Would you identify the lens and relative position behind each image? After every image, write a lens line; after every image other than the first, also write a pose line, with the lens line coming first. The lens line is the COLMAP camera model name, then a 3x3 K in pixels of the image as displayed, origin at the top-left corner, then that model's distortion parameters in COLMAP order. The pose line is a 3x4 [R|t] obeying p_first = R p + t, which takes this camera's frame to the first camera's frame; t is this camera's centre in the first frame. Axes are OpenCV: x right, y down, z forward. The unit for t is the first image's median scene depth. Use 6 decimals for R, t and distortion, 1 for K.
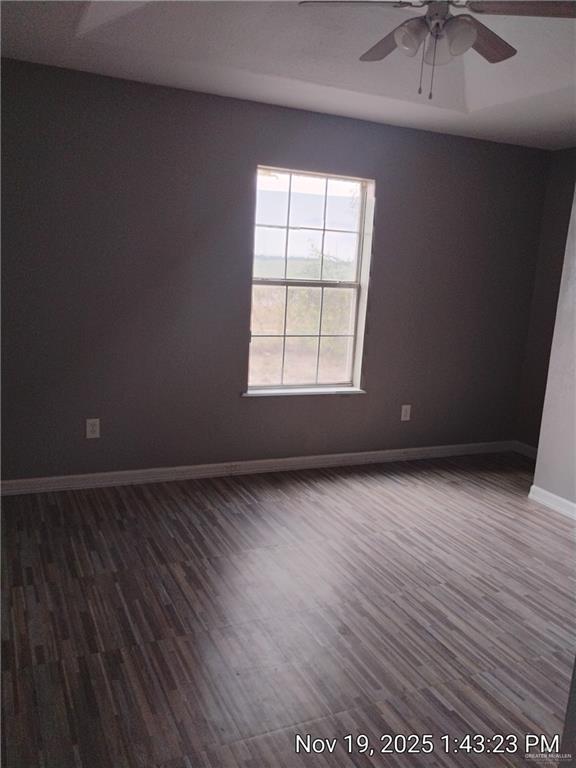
lens RADIAL K [[638.1, 0, 286.2], [0, 638.1, 388.6], [0, 0, 1]] dist [0.004295, 0.000848]
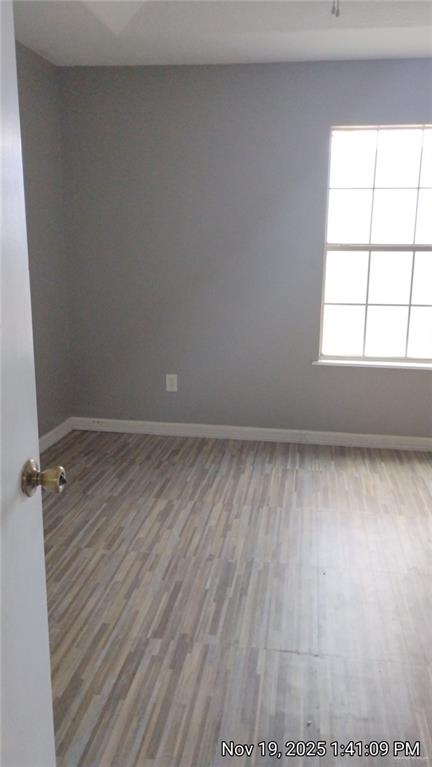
lens RADIAL K [[642.9, 0, 214.8], [0, 642.9, 383.8], [0, 0, 1]] dist [0.040471, -0.010052]
pose [[0.829891, 0.070612, -0.553439, 0.383929], [-0.070515, 0.997279, 0.021502, 0.033302], [0.553452, 0.021181, 0.832612, 0.086650]]
